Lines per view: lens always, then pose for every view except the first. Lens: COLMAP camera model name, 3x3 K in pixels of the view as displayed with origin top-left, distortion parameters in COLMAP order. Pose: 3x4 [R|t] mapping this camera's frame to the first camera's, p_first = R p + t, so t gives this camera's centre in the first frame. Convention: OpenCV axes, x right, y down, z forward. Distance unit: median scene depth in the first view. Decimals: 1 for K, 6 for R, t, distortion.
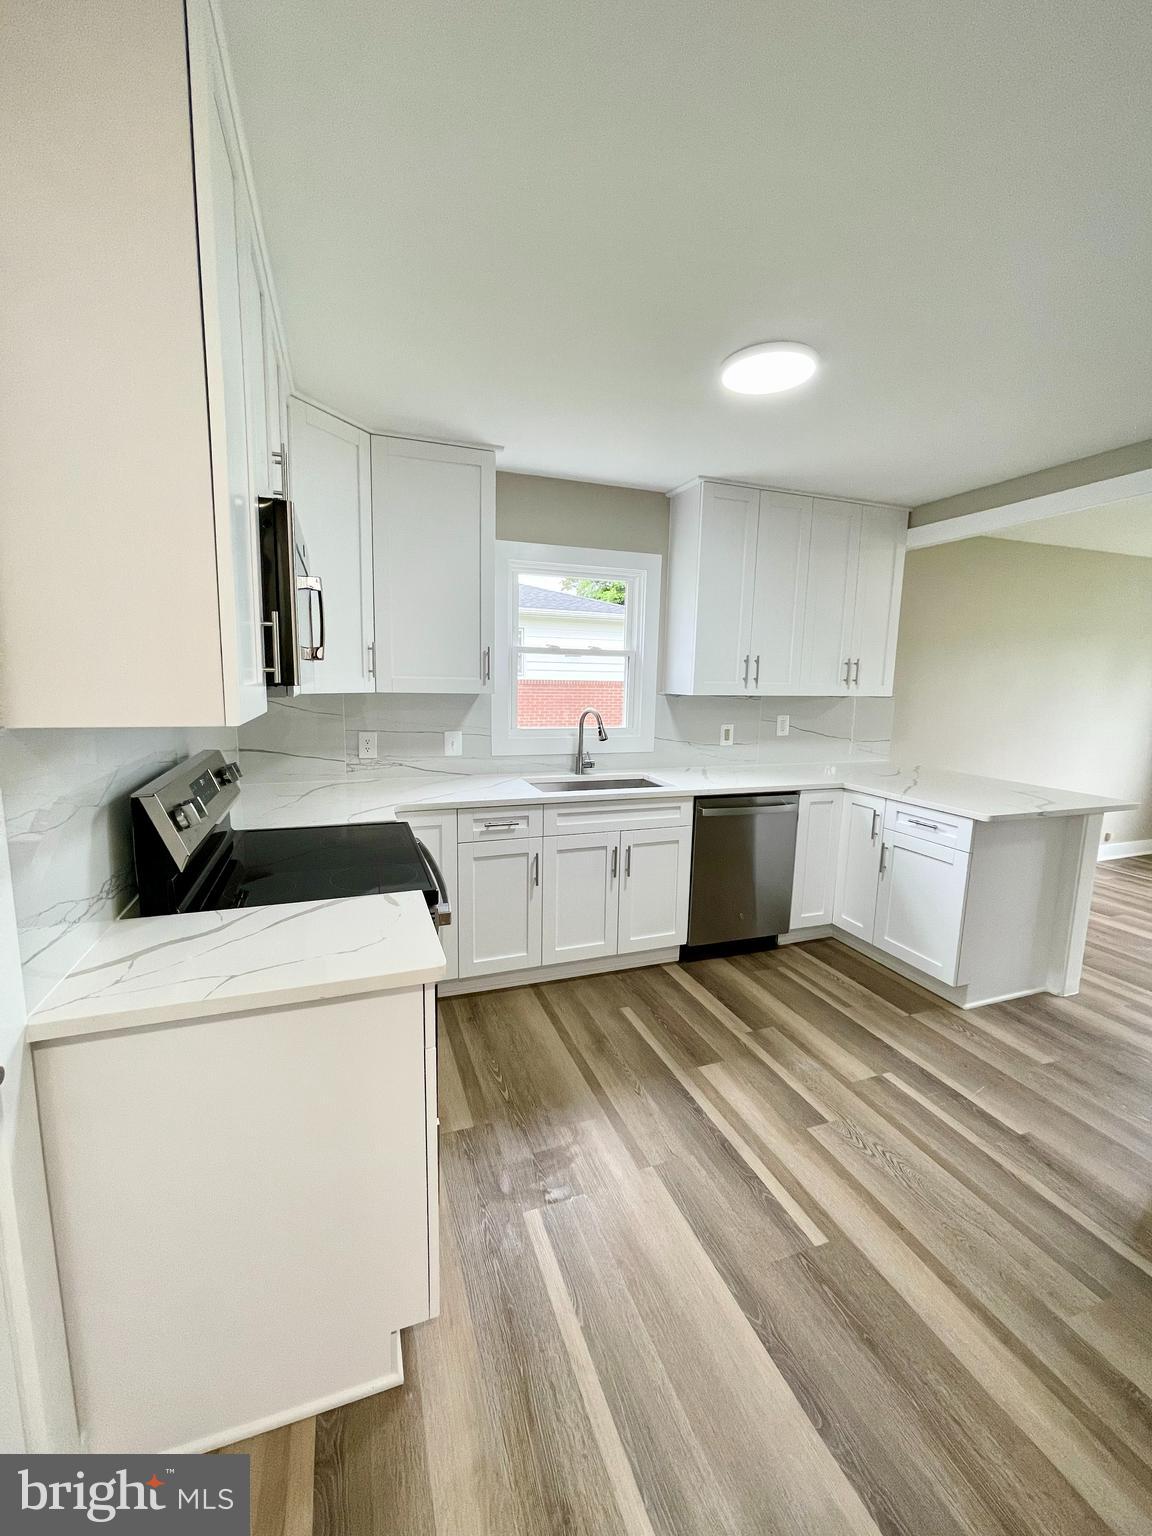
lens RADIAL K [[616.3, 0, 573.7], [0, 616.3, 770.5], [0, 0, 1]] dist [-0.005378, 0.000496]
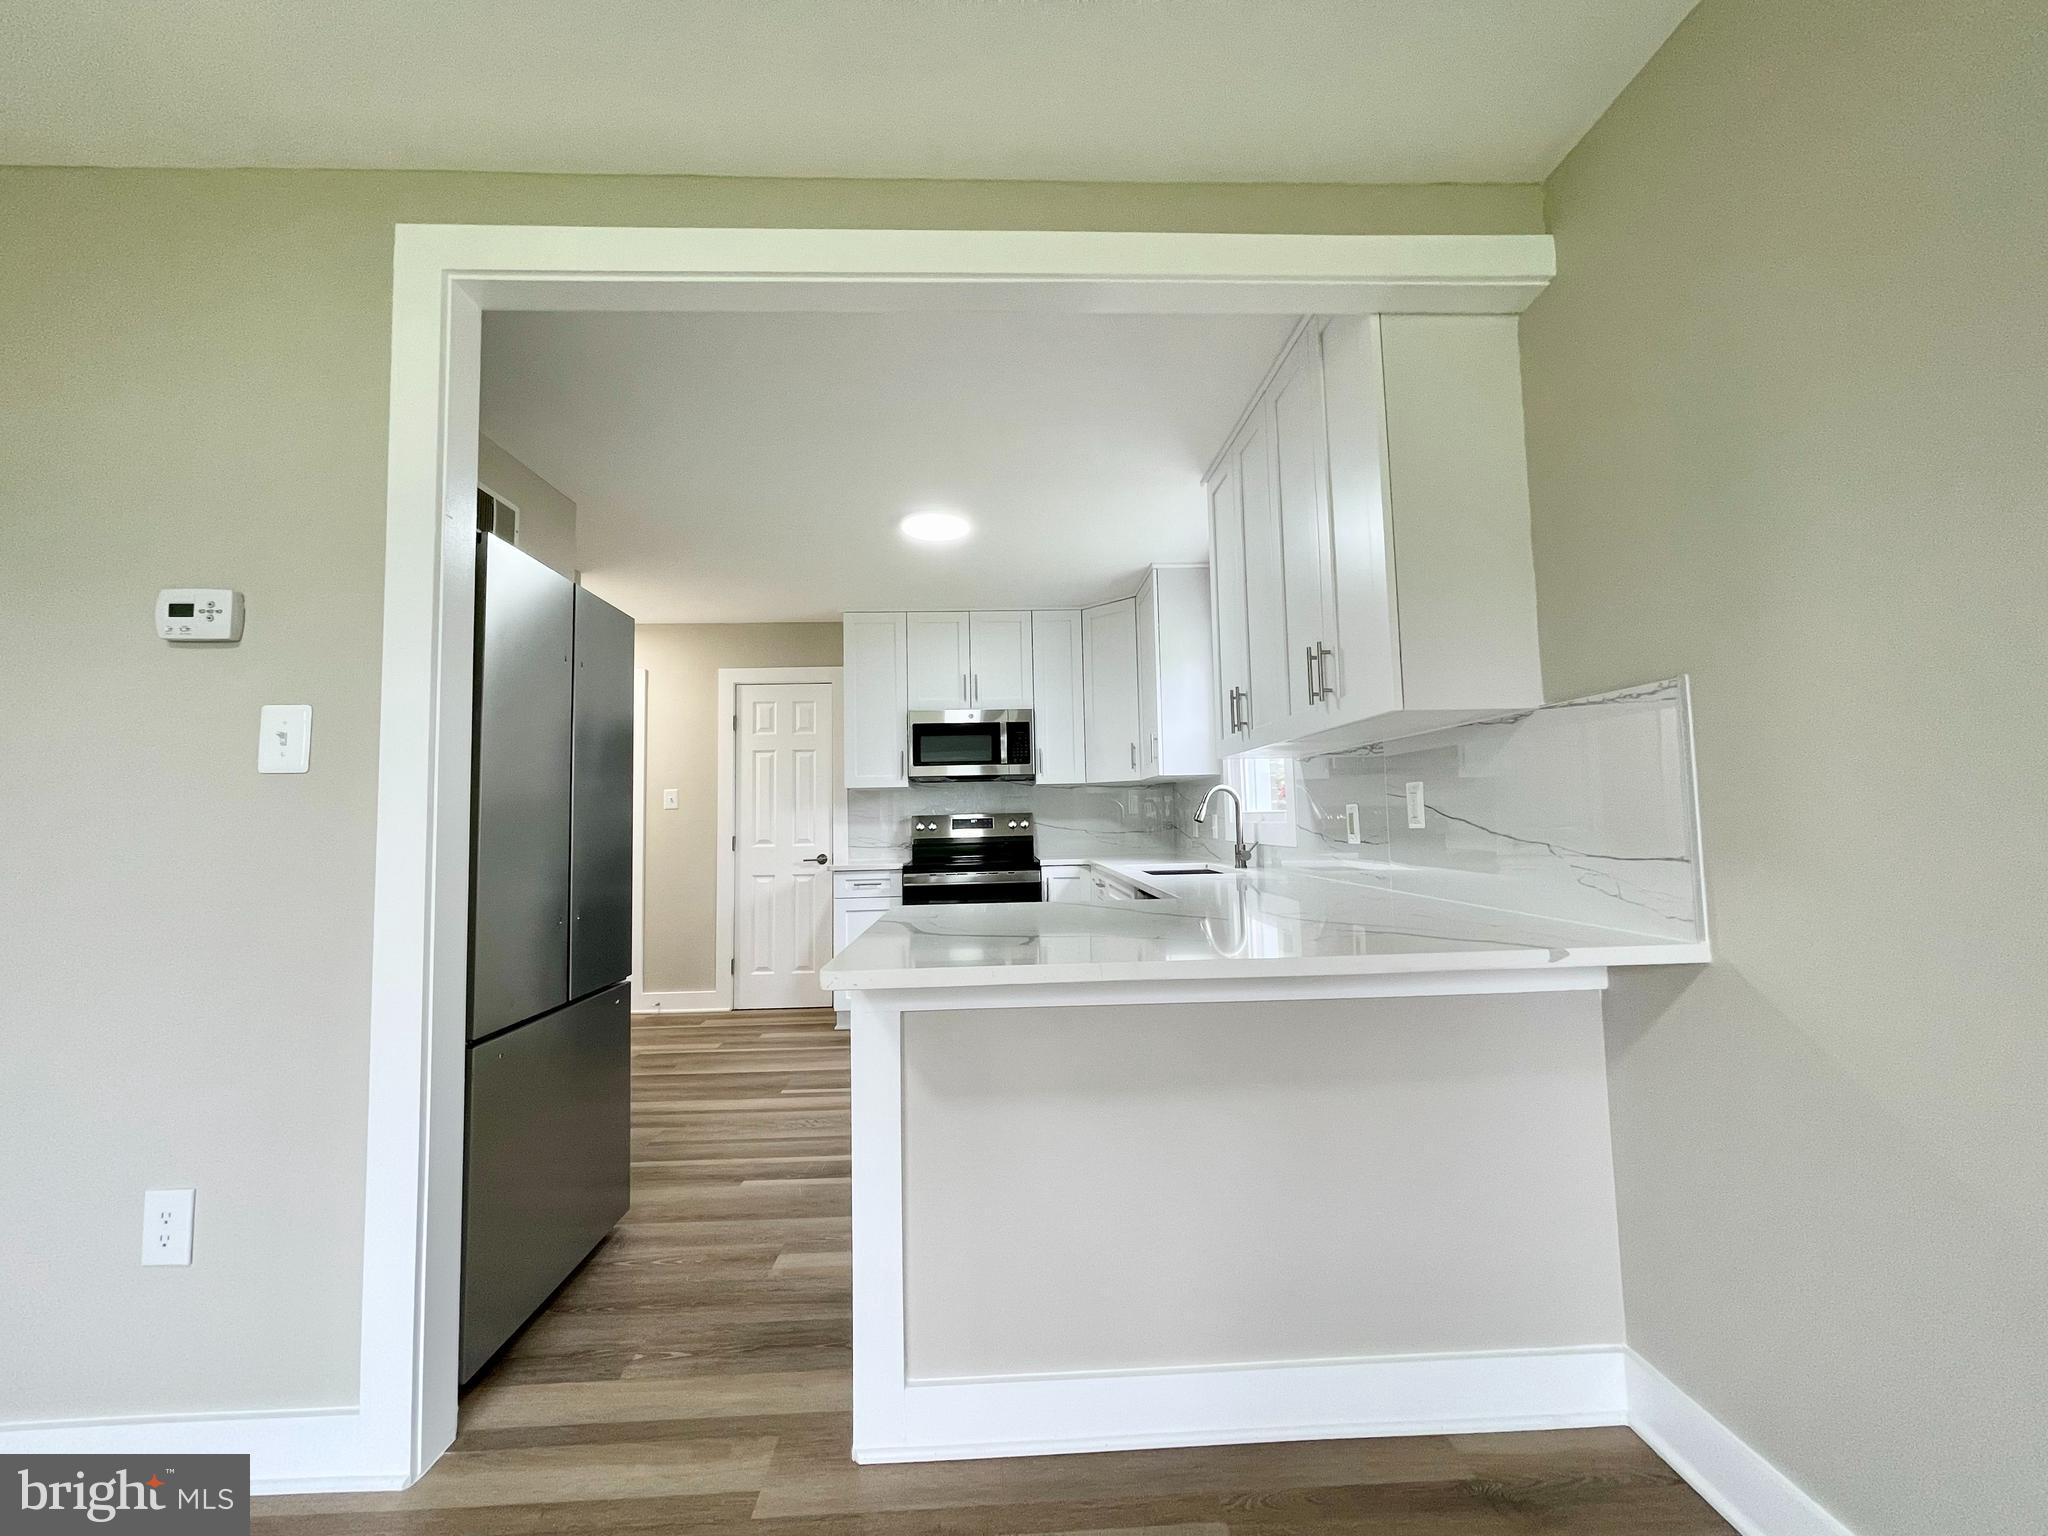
lens RADIAL K [[821.7, 0, 1027.9], [0, 821.7, 761.0], [0, 0, 1]] dist [-0.005378, 0.000496]
pose [[-0.302399, -0.082579, -0.949598, 1.339257], [-0.130607, 0.990433, -0.044539, -0.056477], [0.944191, 0.110555, -0.310291, 1.245435]]
